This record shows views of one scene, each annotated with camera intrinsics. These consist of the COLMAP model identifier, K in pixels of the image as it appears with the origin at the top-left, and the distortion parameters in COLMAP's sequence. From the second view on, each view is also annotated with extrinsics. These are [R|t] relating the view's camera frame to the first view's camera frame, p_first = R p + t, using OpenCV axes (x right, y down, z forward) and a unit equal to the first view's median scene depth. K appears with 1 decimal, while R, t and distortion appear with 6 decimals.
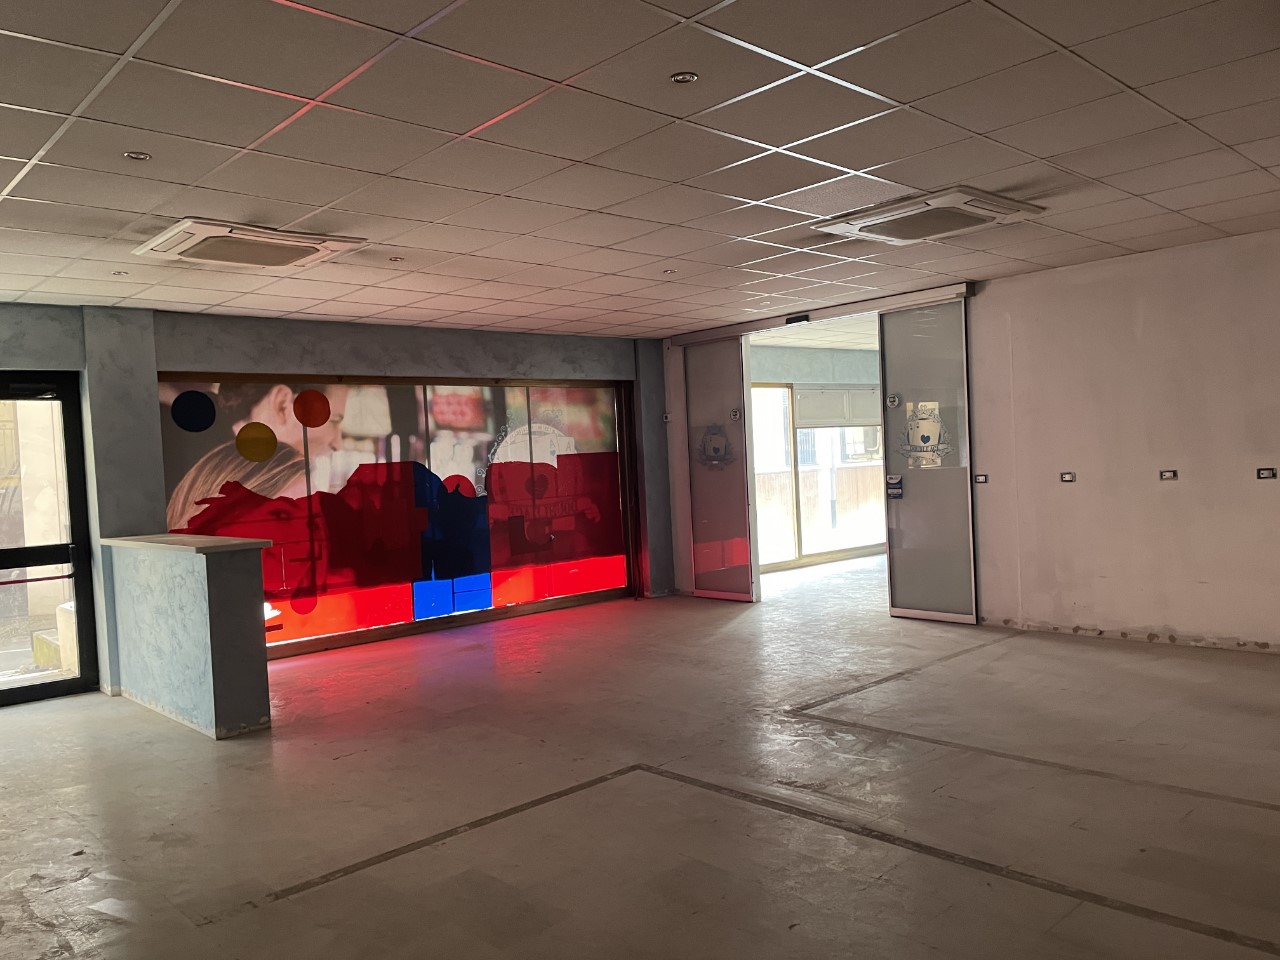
lens RADIAL K [[957.3, 0, 619.0], [0, 957.3, 490.1], [0, 0, 1]] dist [0.095818, -0.117415]
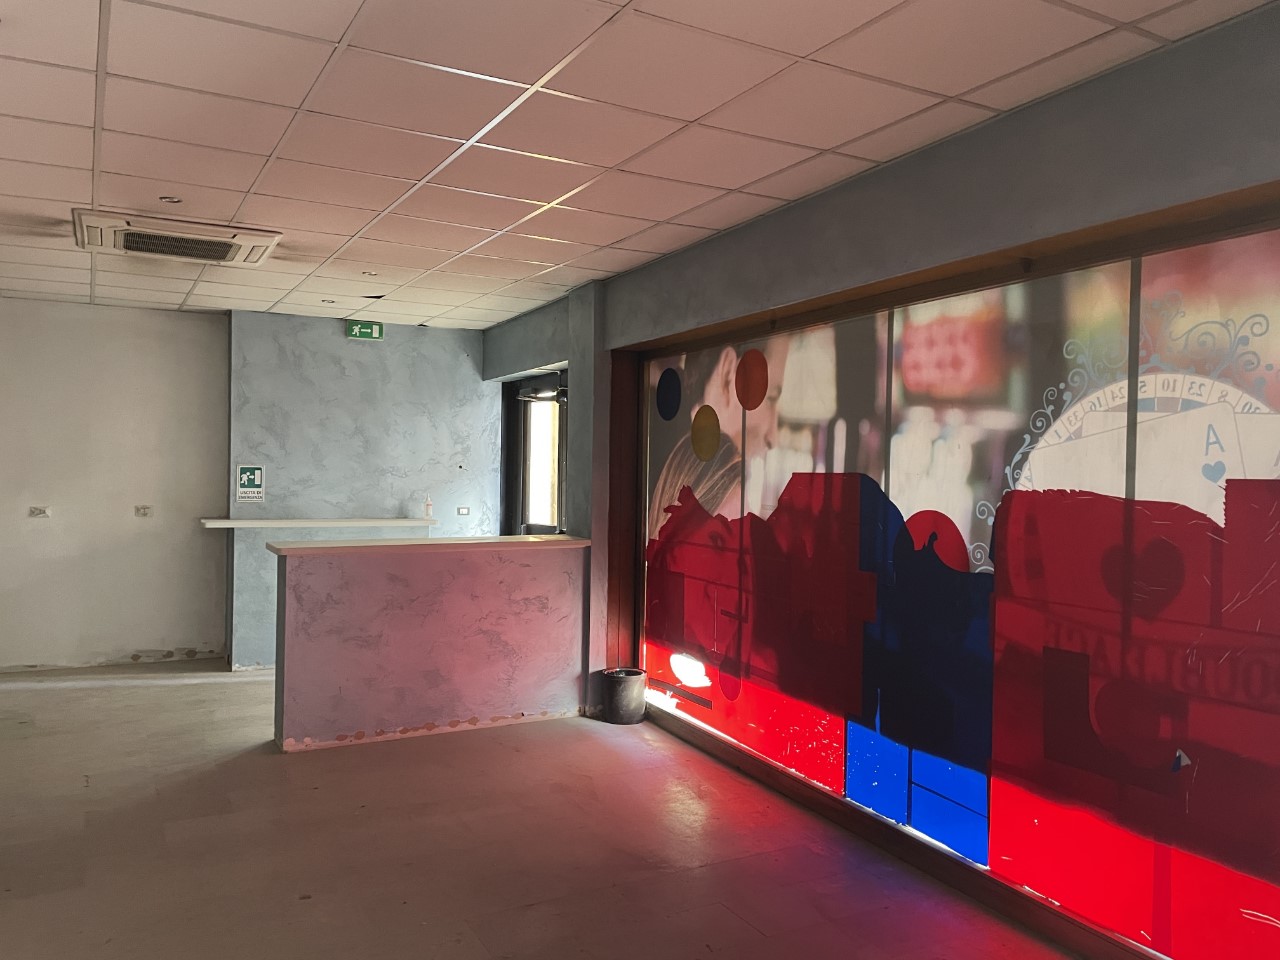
lens RADIAL K [[957.3, 0, 629.6], [0, 957.3, 477.3], [0, 0, 1]] dist [0.095818, -0.117415]
pose [[-0.244997, 0.059045, -0.967724, 0.293345], [-0.032140, 0.997101, 0.068974, -0.059667], [0.968991, 0.048001, -0.242389, 1.041733]]
